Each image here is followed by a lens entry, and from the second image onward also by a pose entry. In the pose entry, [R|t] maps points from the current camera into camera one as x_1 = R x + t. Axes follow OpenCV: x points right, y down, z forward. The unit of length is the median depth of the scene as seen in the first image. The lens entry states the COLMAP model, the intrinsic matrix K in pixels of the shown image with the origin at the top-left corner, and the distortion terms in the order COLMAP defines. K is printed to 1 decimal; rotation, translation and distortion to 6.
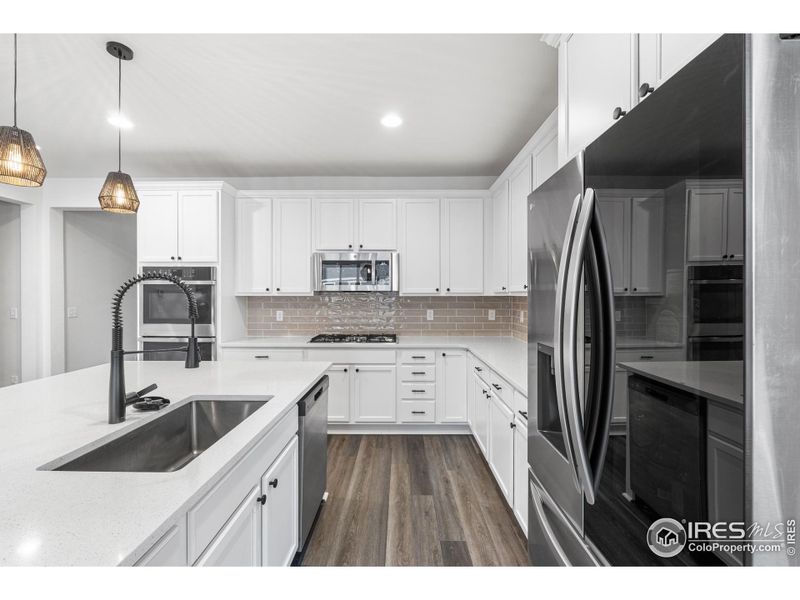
lens RADIAL K [[355.1, 0, 397.8], [0, 355.1, 298.7], [0, 0, 1]] dist [-0.002876, -0.000008]
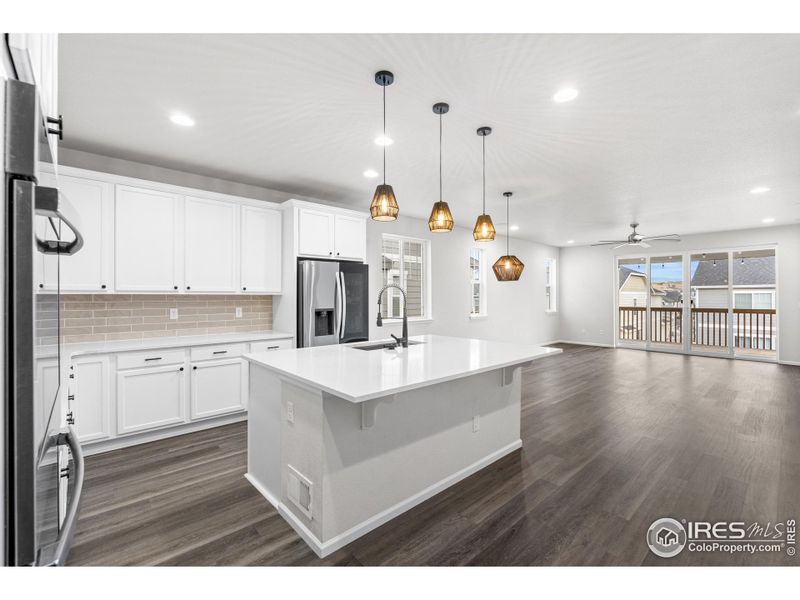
lens RADIAL K [[355.1, 0, 397.8], [0, 355.1, 298.7], [0, 0, 1]] dist [-0.002876, -0.000008]
pose [[-0.677150, -0.007533, 0.735806, -0.937226], [0.003707, 0.999900, 0.013648, -0.005255], [-0.735835, 0.011969, -0.677055, 0.986676]]
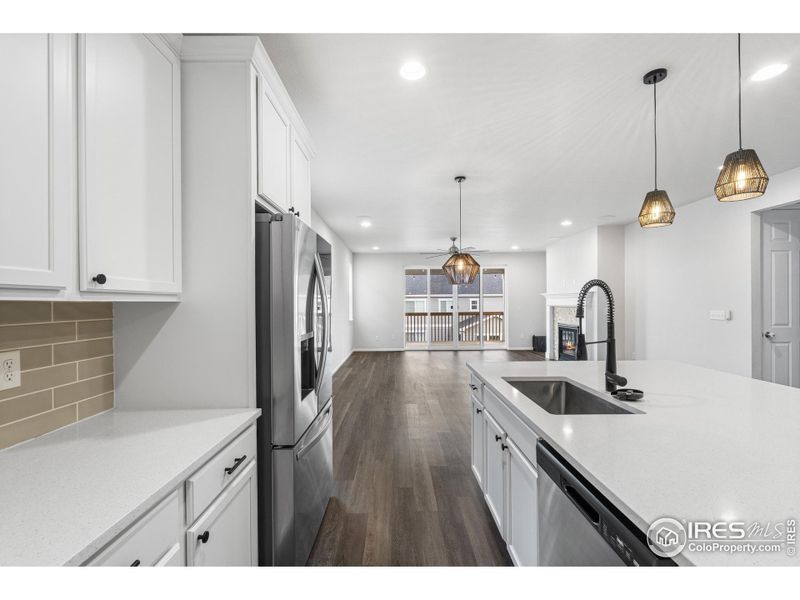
lens RADIAL K [[358.1, 0, 398.2], [0, 358.1, 302.7], [0, 0, 1]] dist [0.000726, 0.000114]
pose [[-0.999886, 0.006541, -0.013625, 0.013341], [0.006461, 0.999962, 0.005916, -0.003345], [0.013664, 0.005827, -0.999890, 0.881672]]
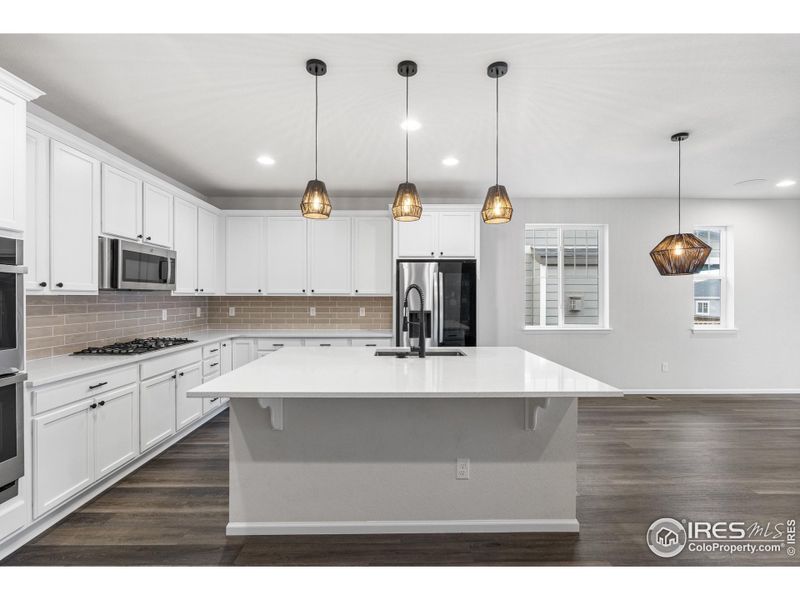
lens RADIAL K [[355.1, 0, 397.8], [0, 355.1, 298.7], [0, 0, 1]] dist [-0.002876, -0.000008]
pose [[-0.025083, -0.005152, 0.999672, -1.062837], [0.004283, 0.999977, 0.005261, -0.001854], [-0.999676, 0.004413, -0.025060, 0.444244]]
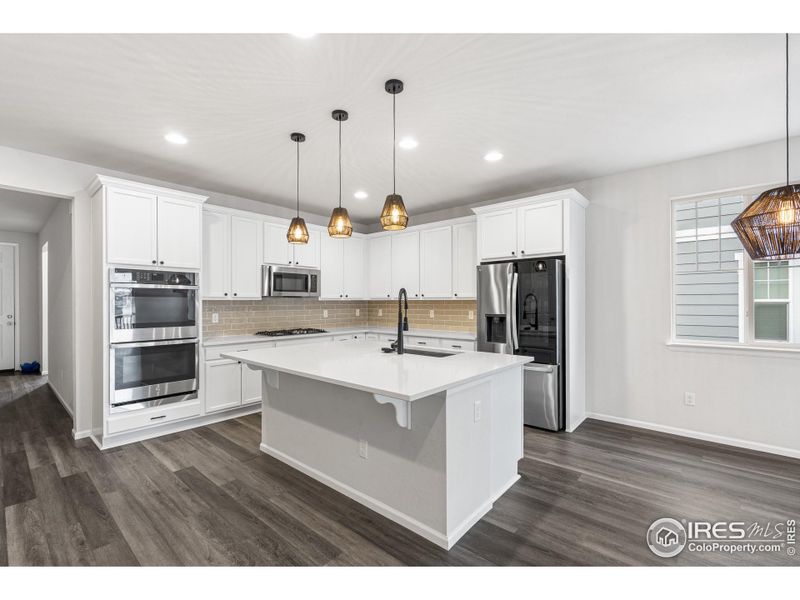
lens RADIAL K [[358.1, 0, 398.2], [0, 358.1, 302.7], [0, 0, 1]] dist [0.000726, 0.000114]
pose [[0.650506, -0.003899, 0.759491, -0.950989], [0.007707, 0.999969, -0.001468, 0.007411], [-0.759462, 0.006808, 0.650516, -0.181731]]
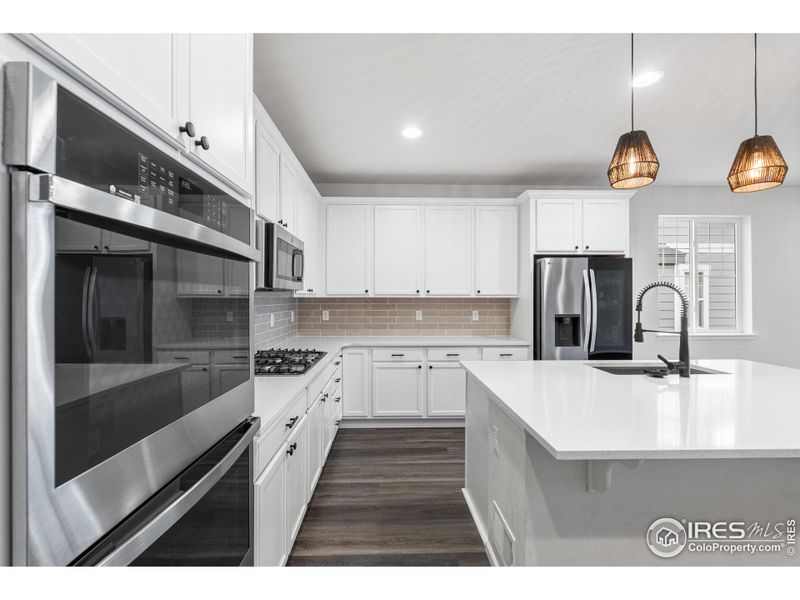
lens RADIAL K [[355.1, 0, 397.8], [0, 355.1, 298.7], [0, 0, 1]] dist [-0.002876, -0.000008]
pose [[-0.039360, -0.000857, 0.999225, -0.865276], [0.005387, 0.999985, 0.001069, -0.003747], [-0.999211, 0.005424, -0.039355, 0.870924]]
